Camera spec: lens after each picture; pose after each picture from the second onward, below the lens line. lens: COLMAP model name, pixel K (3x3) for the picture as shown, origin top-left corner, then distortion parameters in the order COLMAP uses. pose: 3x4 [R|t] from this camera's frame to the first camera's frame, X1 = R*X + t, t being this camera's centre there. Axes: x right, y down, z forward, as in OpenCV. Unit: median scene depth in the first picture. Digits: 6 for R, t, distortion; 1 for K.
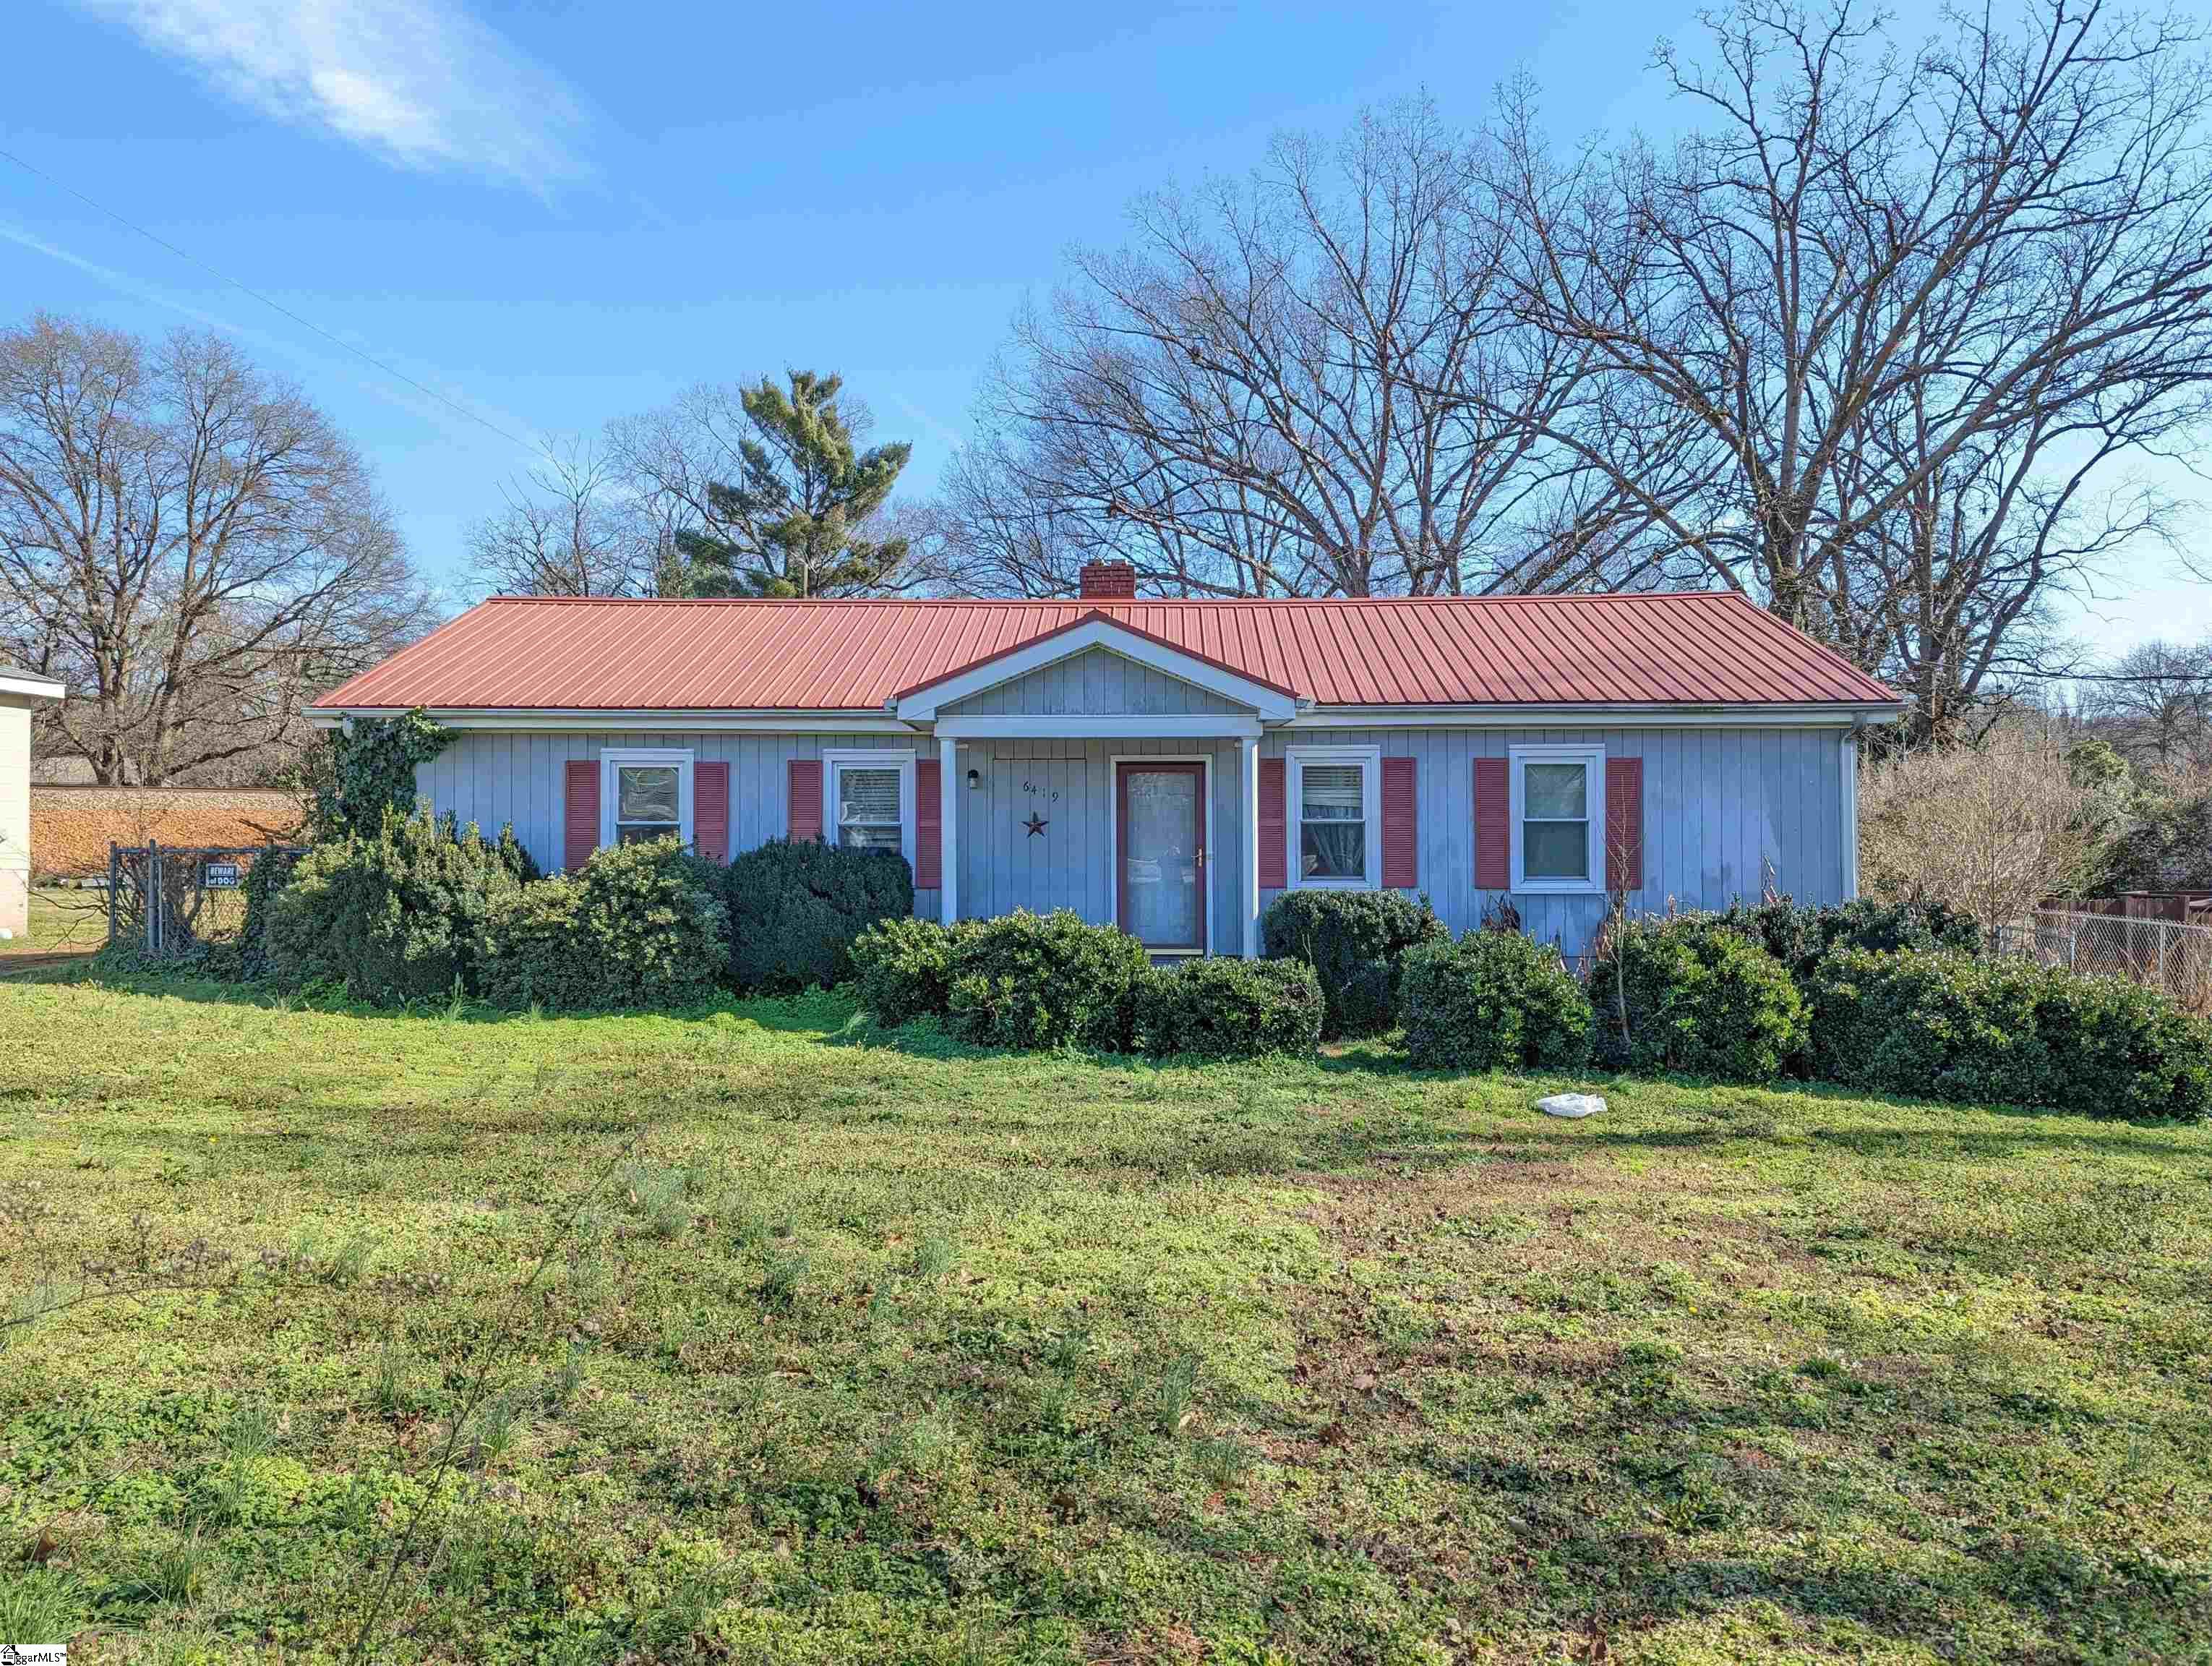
lens RADIAL K [[1549.6, 0, 1126.2], [0, 1549.6, 822.6], [0, 0, 1]] dist [0.066382, -0.066793]
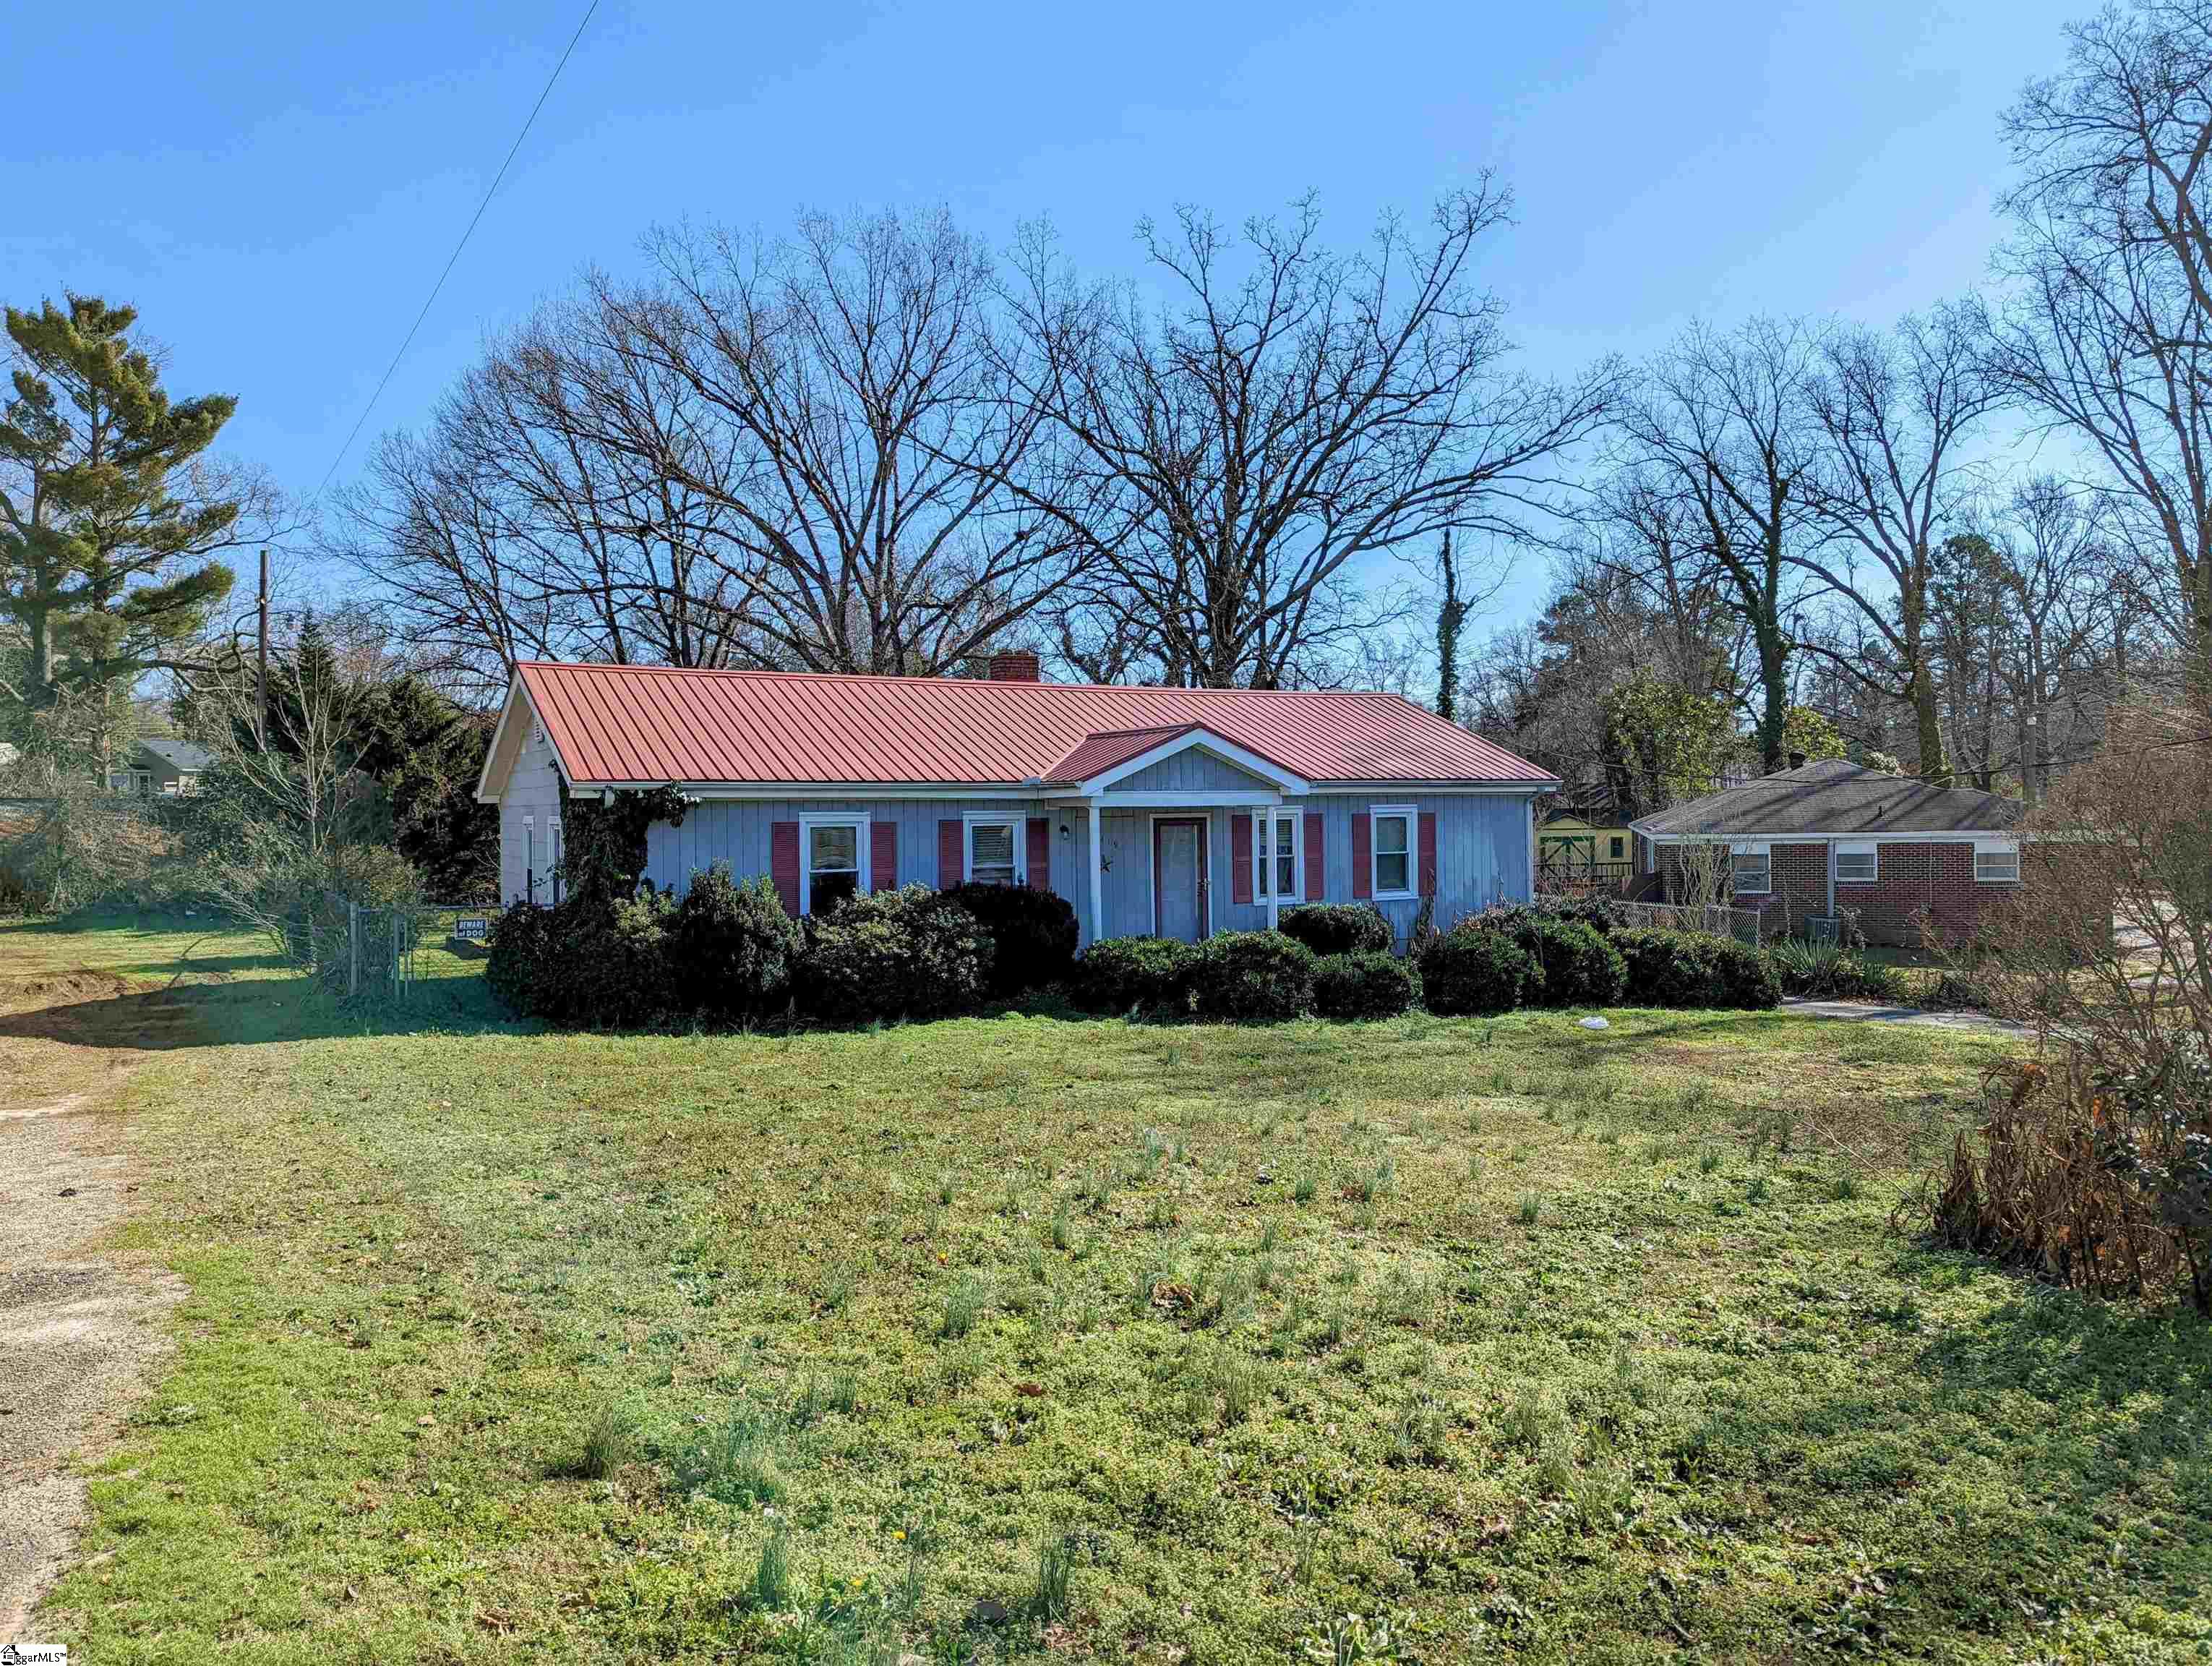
lens RADIAL K [[1554.0, 0, 1144.3], [0, 1554.0, 762.6], [0, 0, 1]] dist [0.055068, -0.002325]
pose [[0.857213, 0.007024, 0.514915, -0.748319], [0.003592, 0.999801, -0.019618, -0.062433], [-0.514950, 0.018666, 0.857017, -0.222029]]
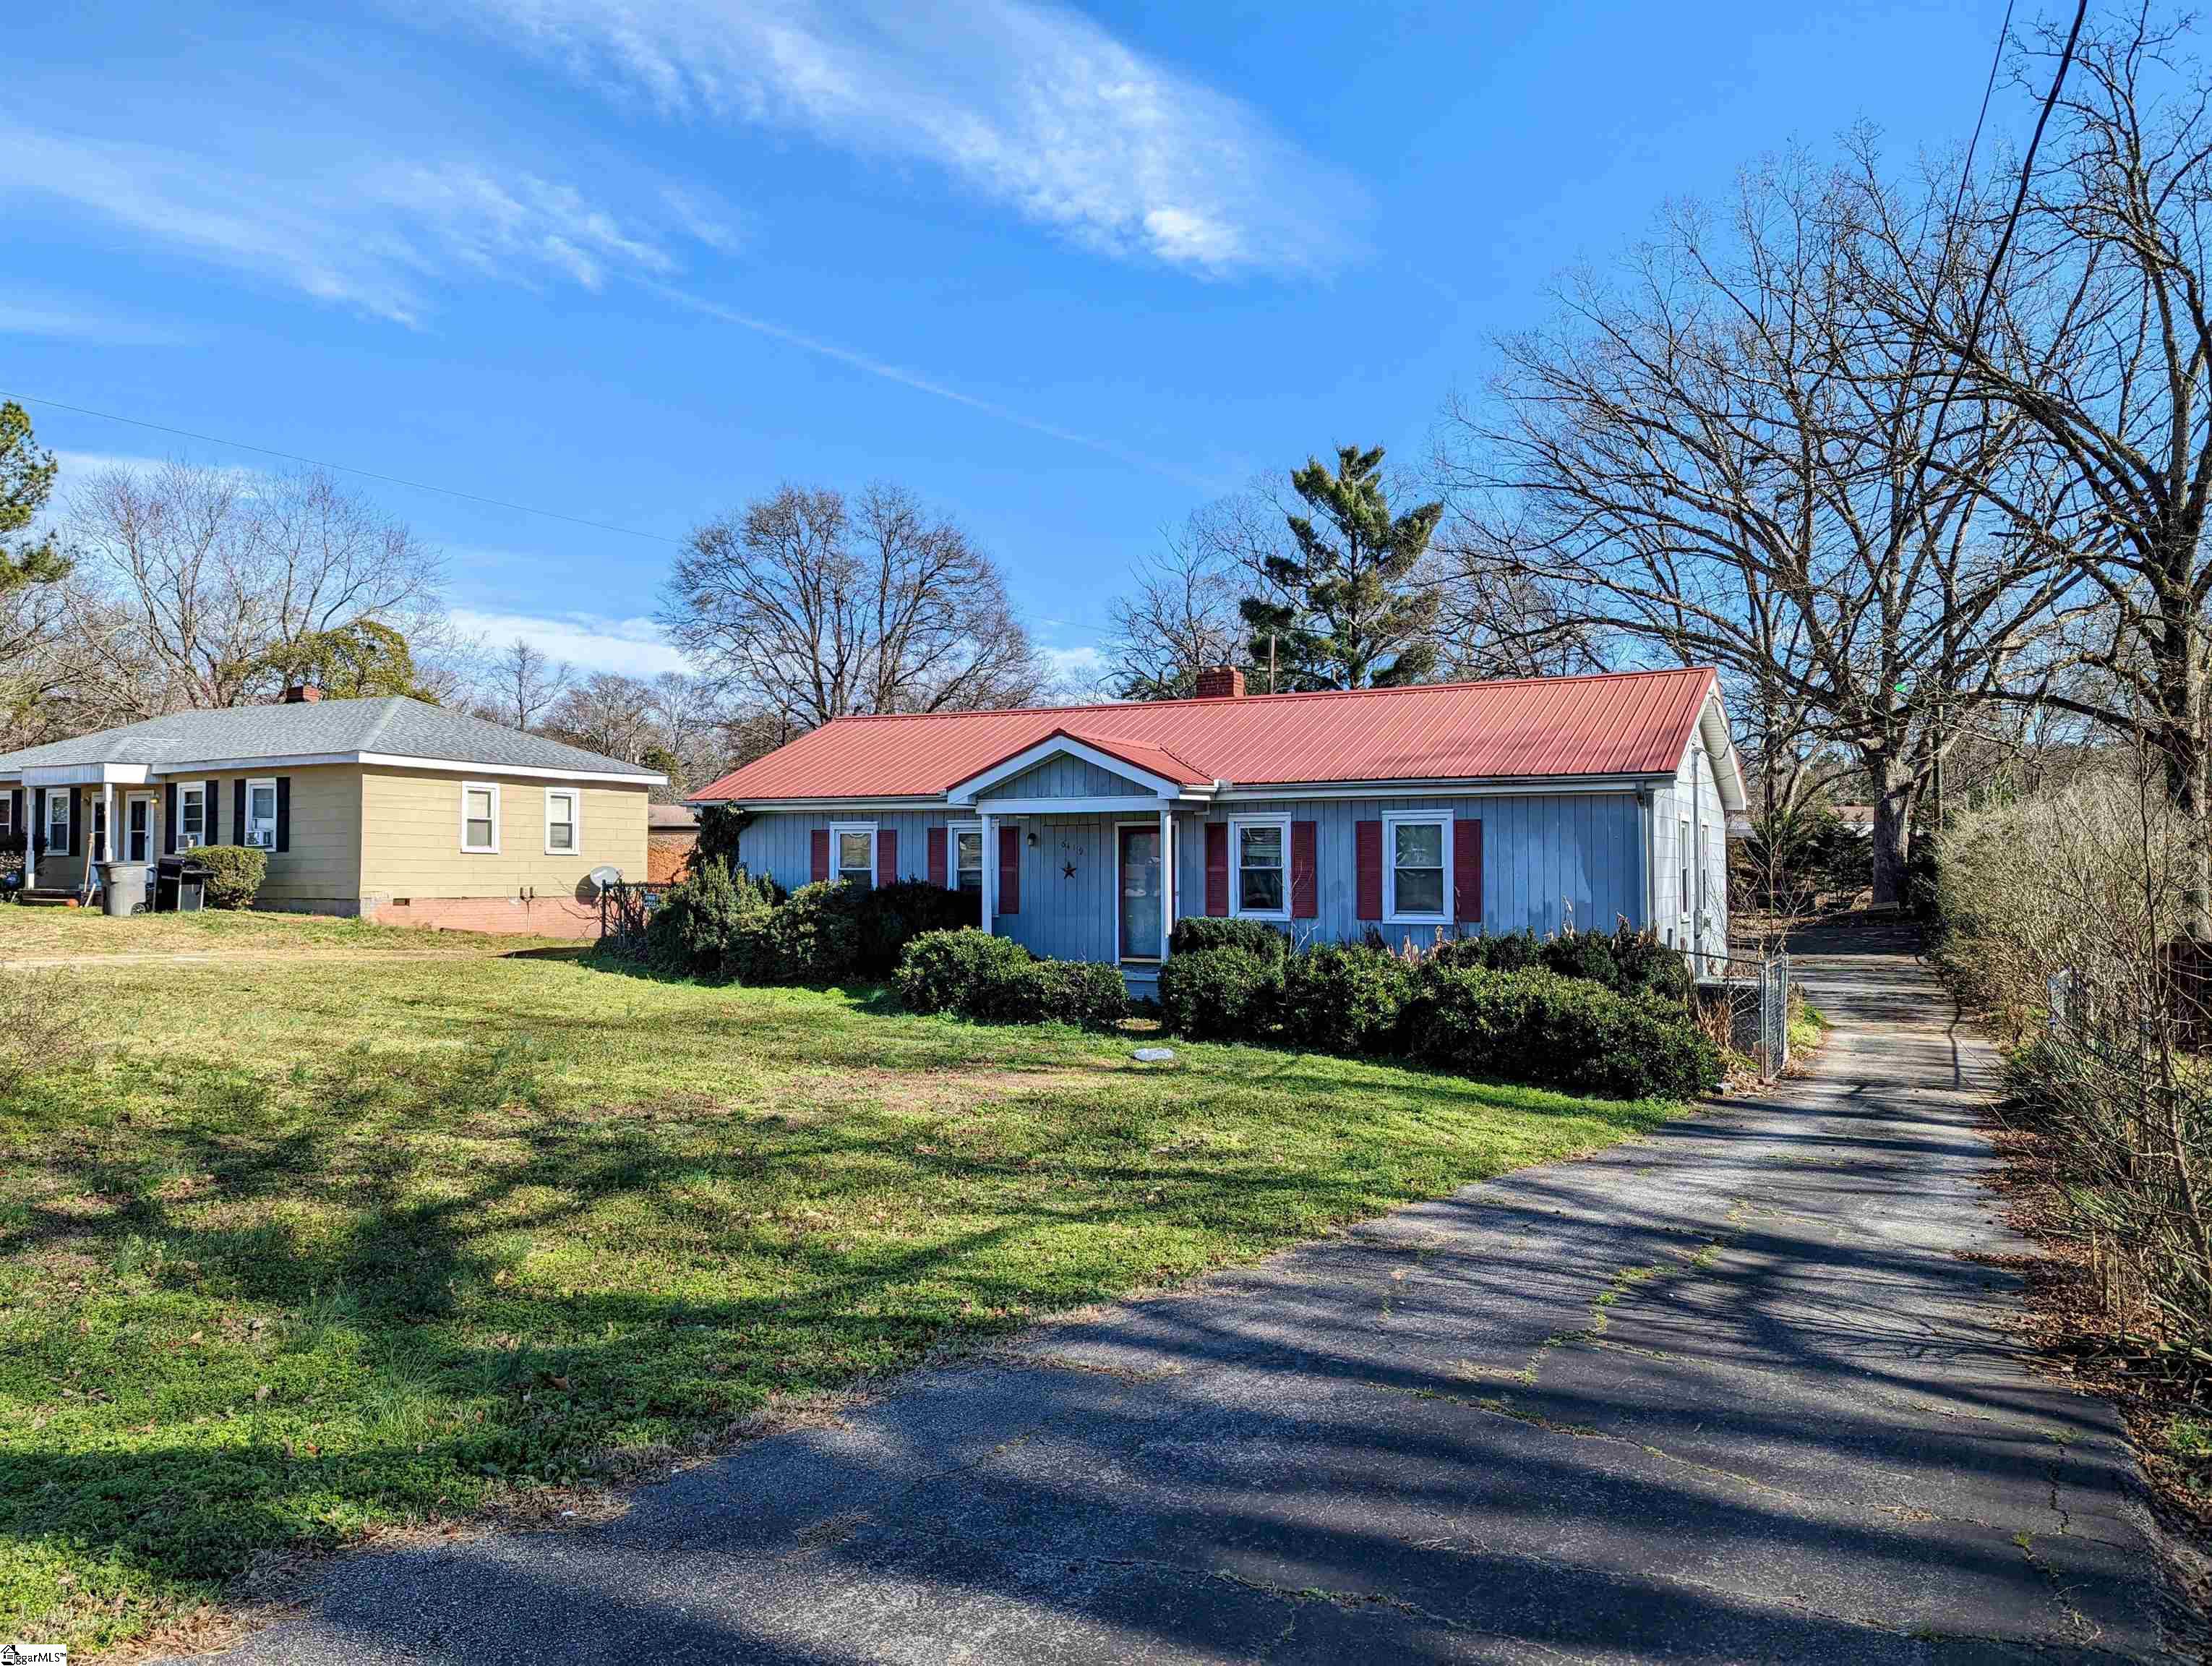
lens RADIAL K [[1549.6, 0, 1126.2], [0, 1549.6, 822.6], [0, 0, 1]] dist [0.066382, -0.066793]
pose [[0.898822, -0.012379, -0.438139, 0.626425], [0.005384, 0.999837, -0.017205, -0.018441], [0.438280, 0.013105, 0.898743, -0.285608]]
